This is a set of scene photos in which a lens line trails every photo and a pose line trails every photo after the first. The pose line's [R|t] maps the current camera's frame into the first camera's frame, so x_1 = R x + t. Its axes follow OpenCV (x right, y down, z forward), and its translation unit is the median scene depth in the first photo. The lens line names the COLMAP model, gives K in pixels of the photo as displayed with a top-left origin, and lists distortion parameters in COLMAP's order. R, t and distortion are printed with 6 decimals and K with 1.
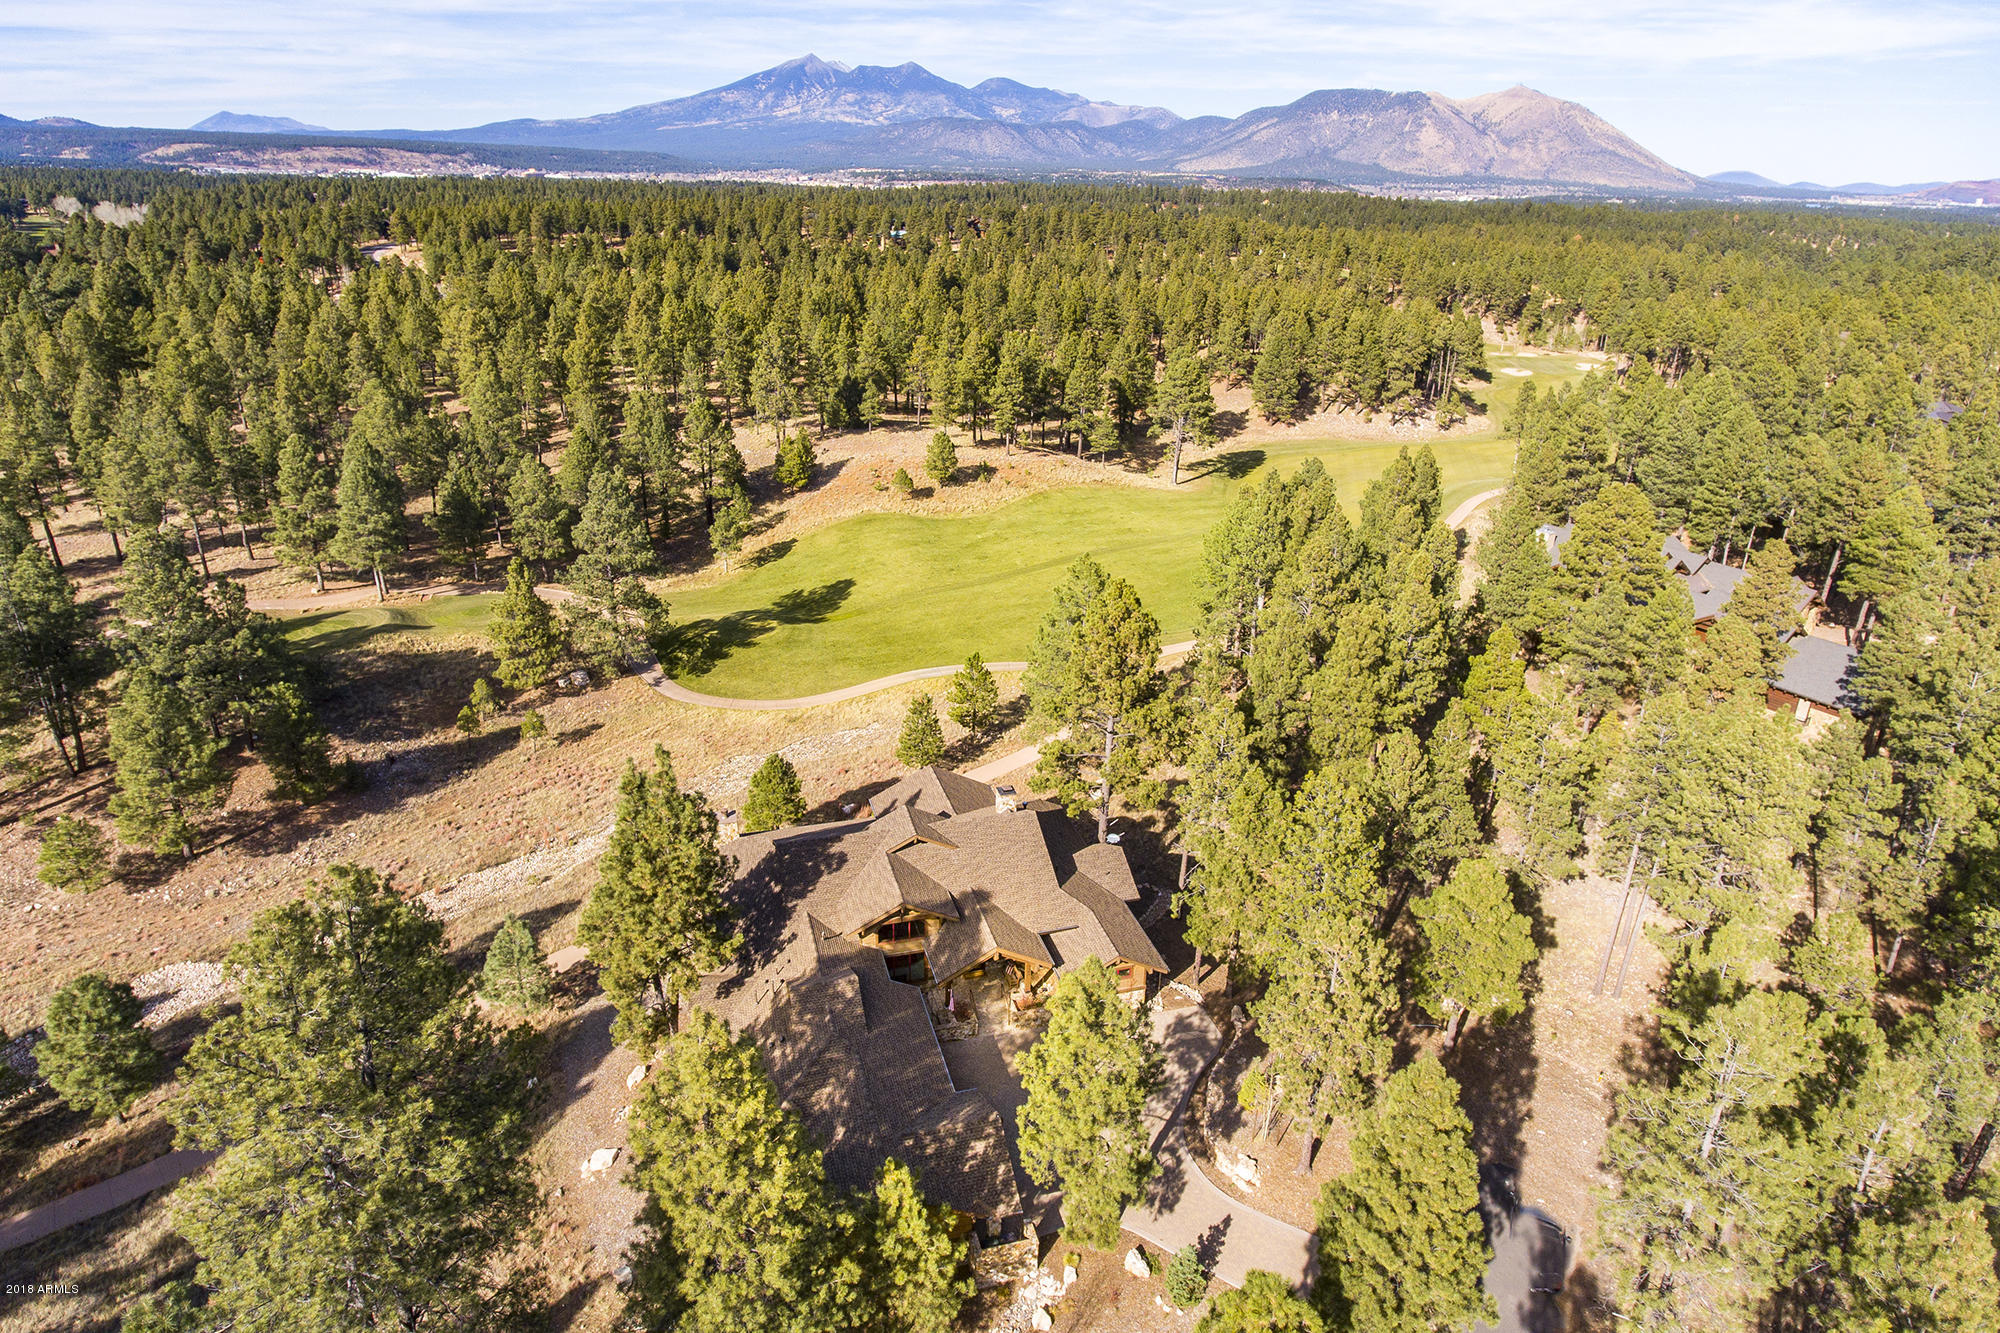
lens RADIAL K [[1196.9, 0, 1002.9], [0, 1196.9, 624.8], [0, 0, 1]] dist [0.000041, 0.000998]
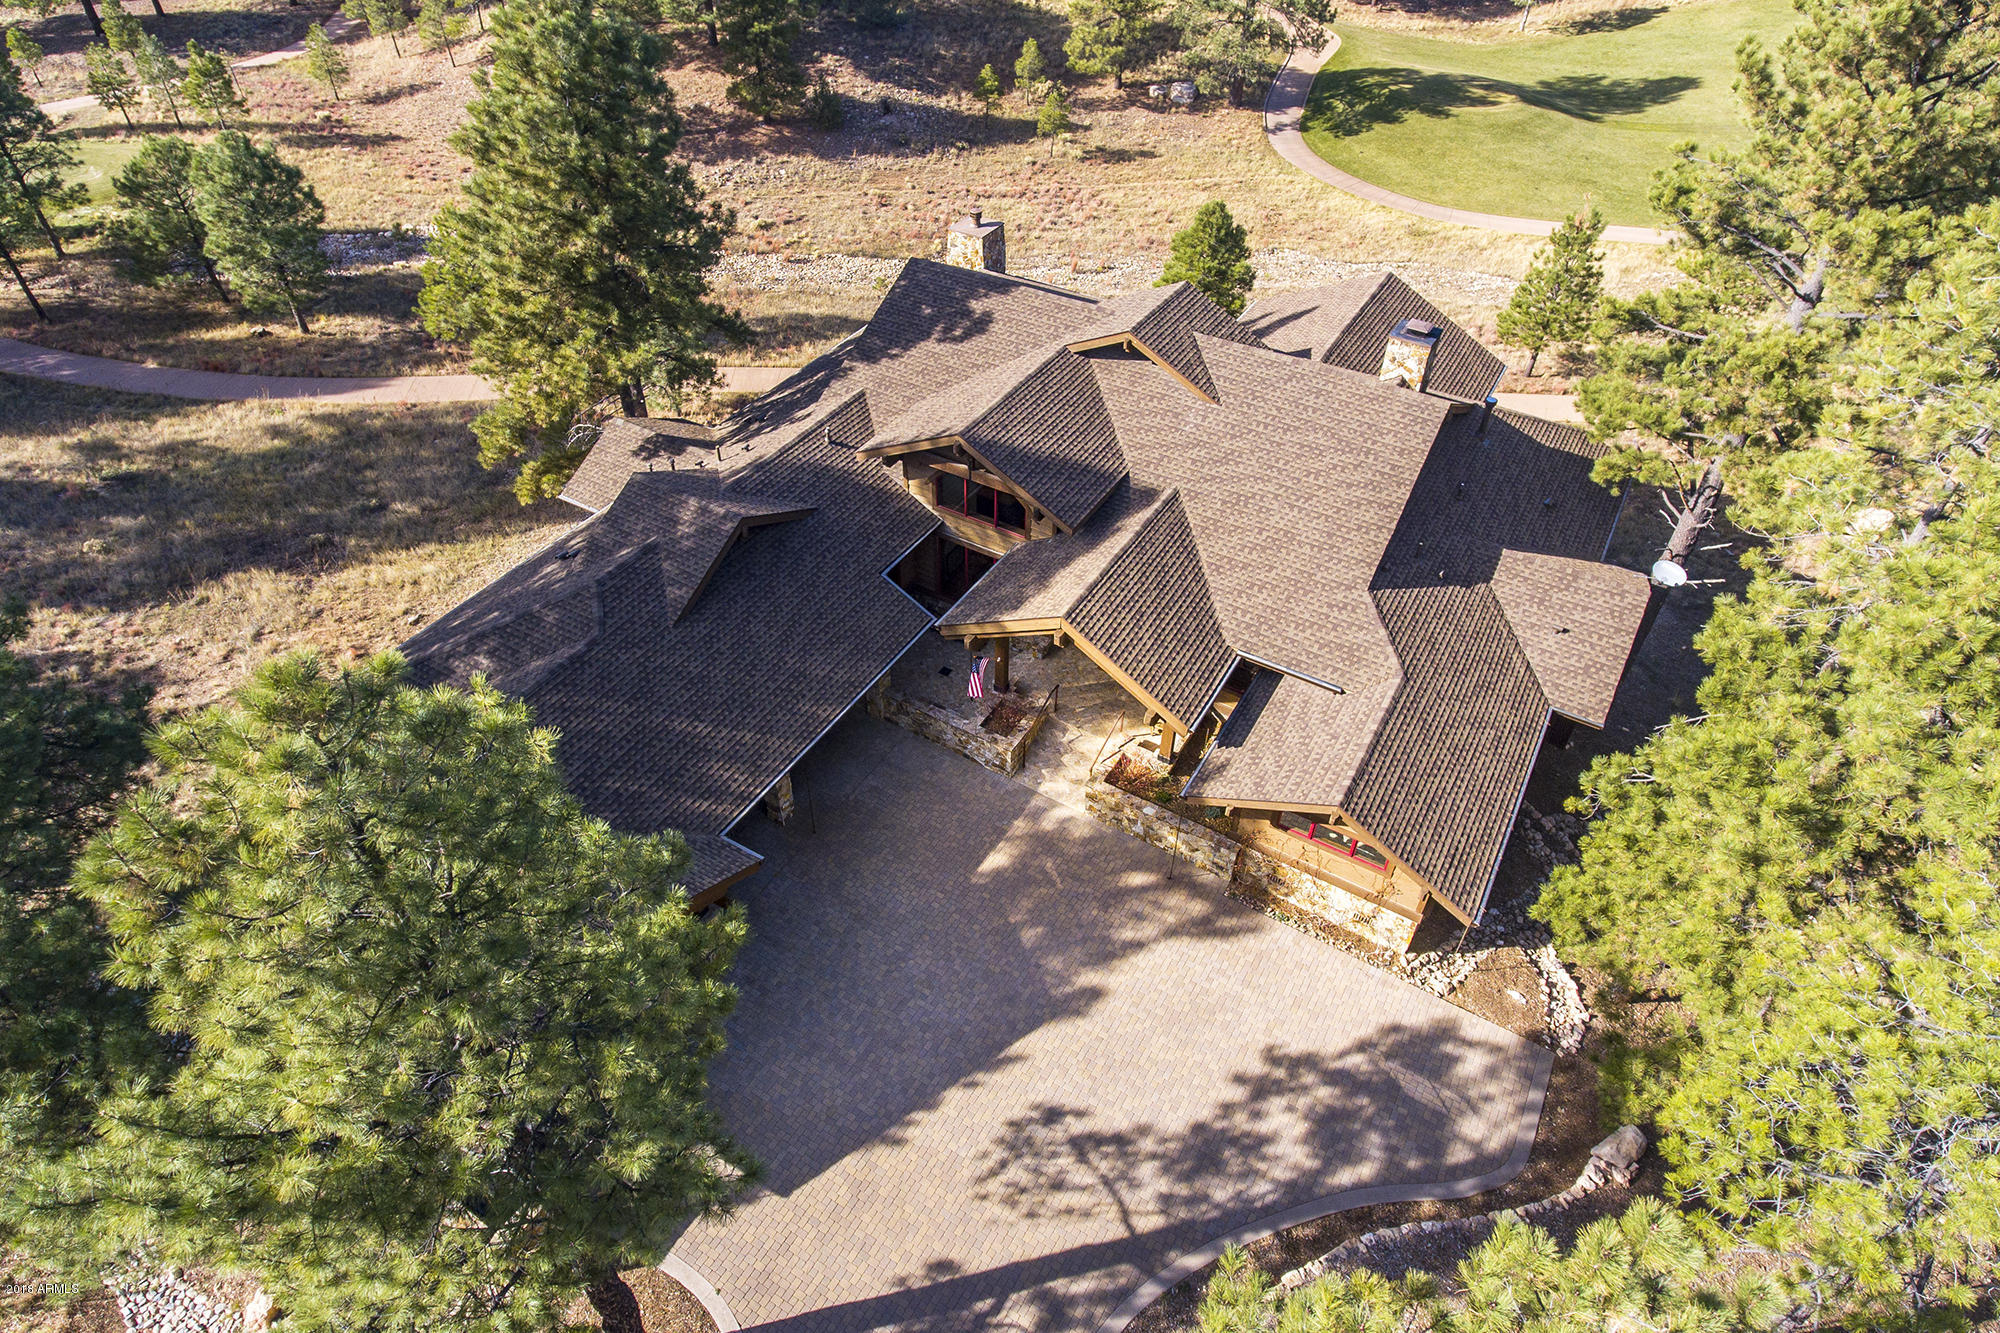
lens RADIAL K [[1196.9, 0, 1002.9], [0, 1196.9, 624.8], [0, 0, 1]] dist [0.000041, 0.000998]
pose [[0.683438, 0.467622, -0.560573, 0.181678], [-0.264662, 0.874375, 0.406721, 0.092672], [0.680343, -0.129606, 0.721343, 0.584785]]
